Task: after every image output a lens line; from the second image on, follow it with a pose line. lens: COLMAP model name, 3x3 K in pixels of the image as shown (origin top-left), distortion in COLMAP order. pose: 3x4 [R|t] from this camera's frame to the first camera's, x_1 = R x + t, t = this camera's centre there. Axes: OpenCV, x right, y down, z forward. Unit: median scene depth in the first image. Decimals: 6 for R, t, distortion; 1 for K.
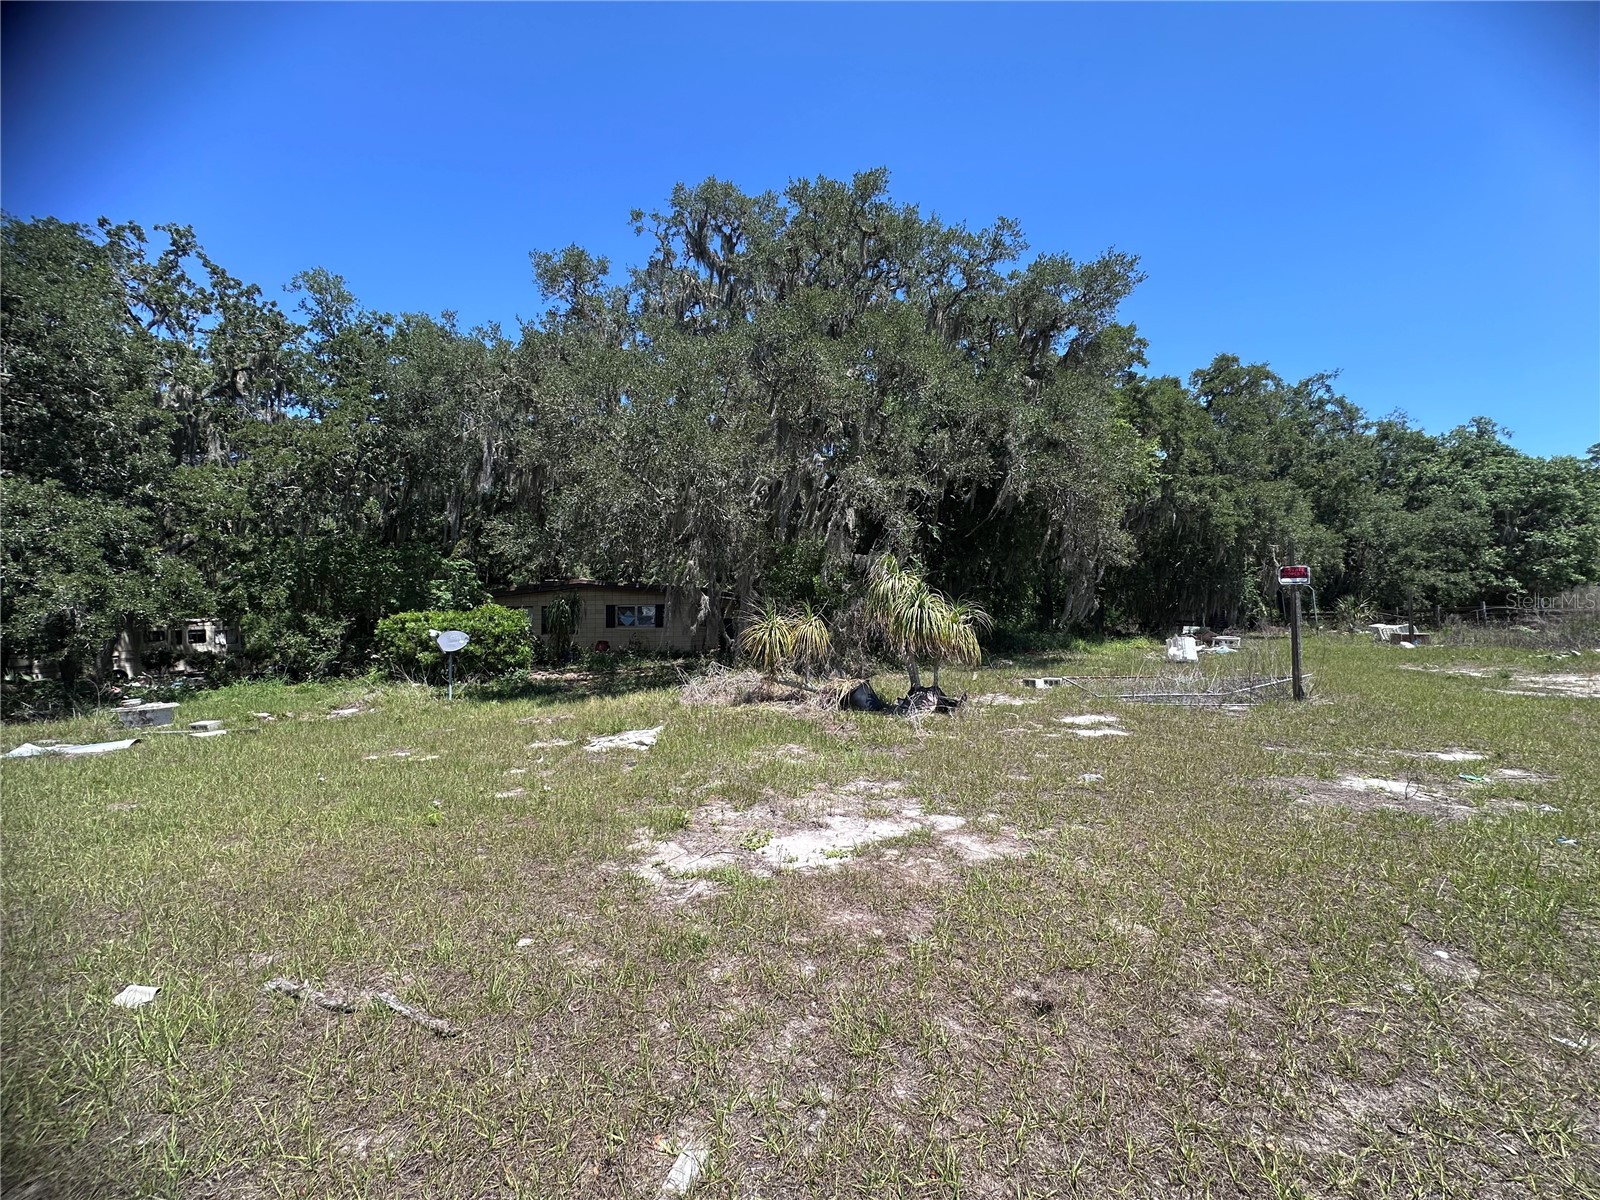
lens RADIAL K [[638.1, 0, 799.8], [0, 638.1, 598.6], [0, 0, 1]] dist [-0.006385, 0.000794]
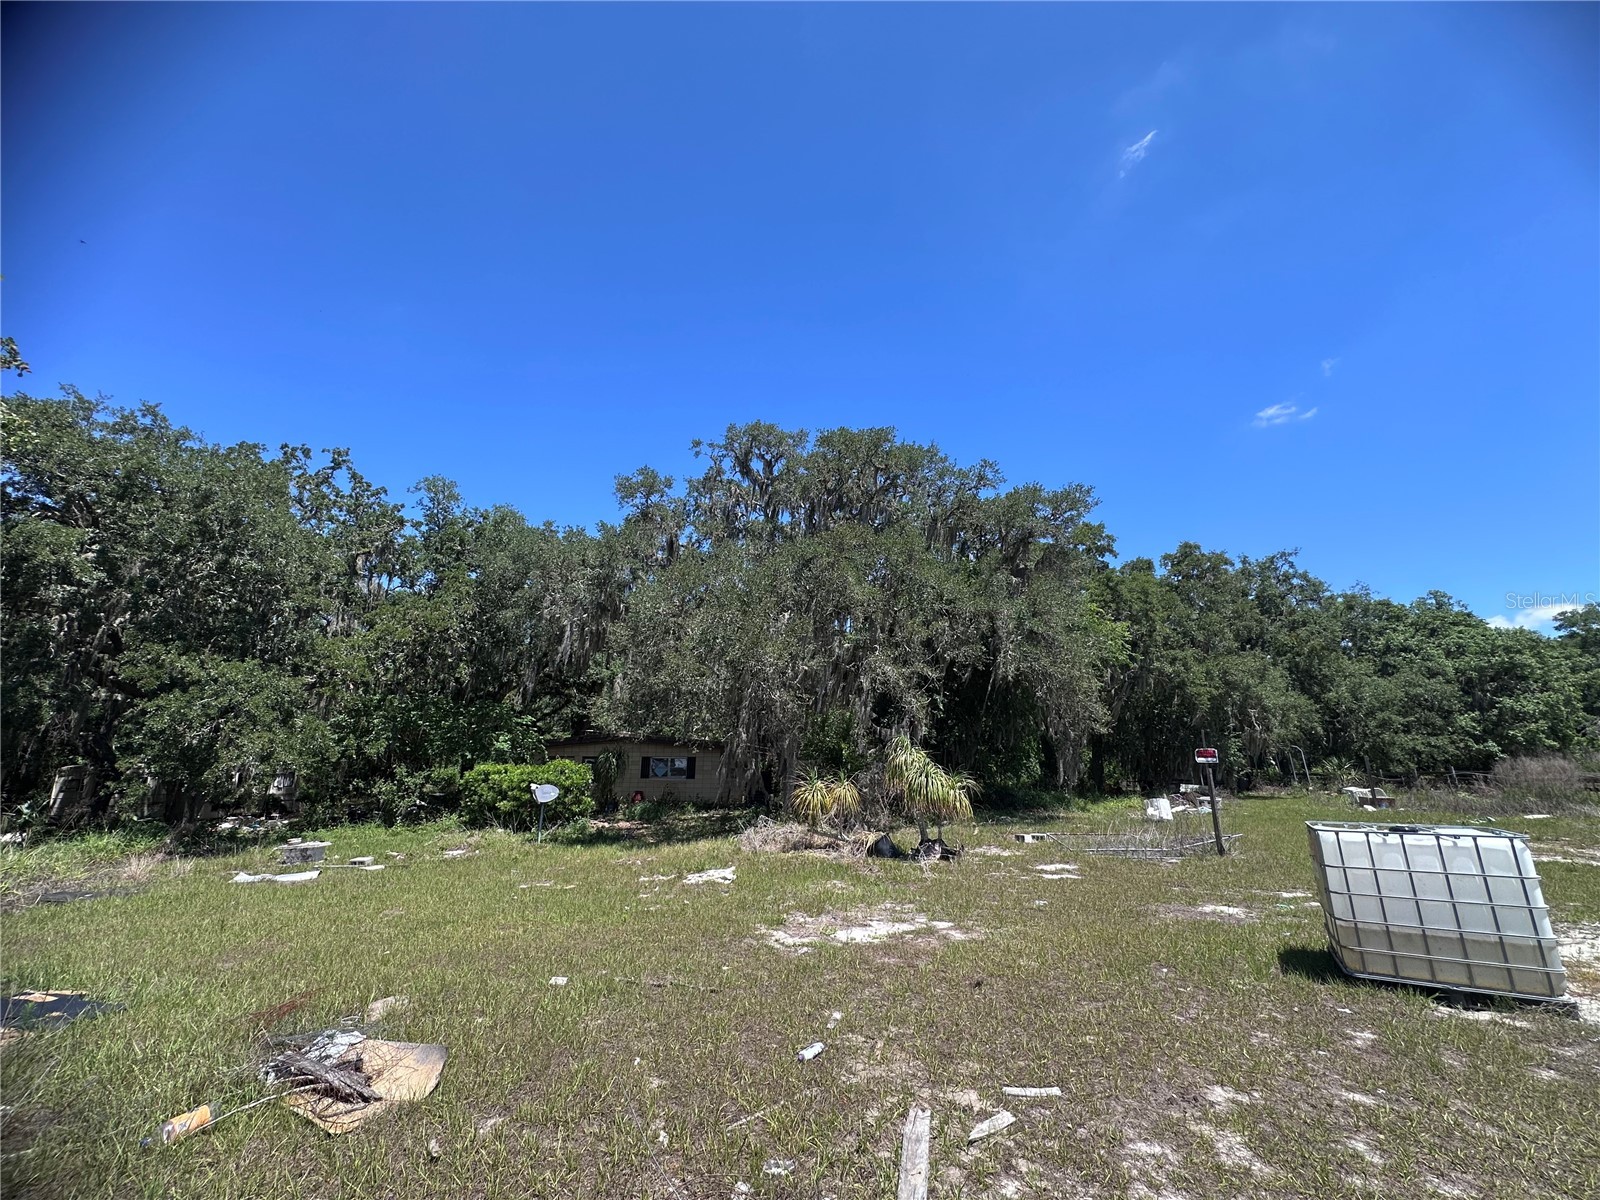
lens RADIAL K [[638.1, 0, 799.8], [0, 638.1, 598.6], [0, 0, 1]] dist [-0.006385, 0.000794]
pose [[0.999783, 0.011682, -0.017274, -0.031513], [-0.015237, 0.974765, -0.222712, -0.025878], [0.014236, 0.222927, 0.974731, -0.211381]]
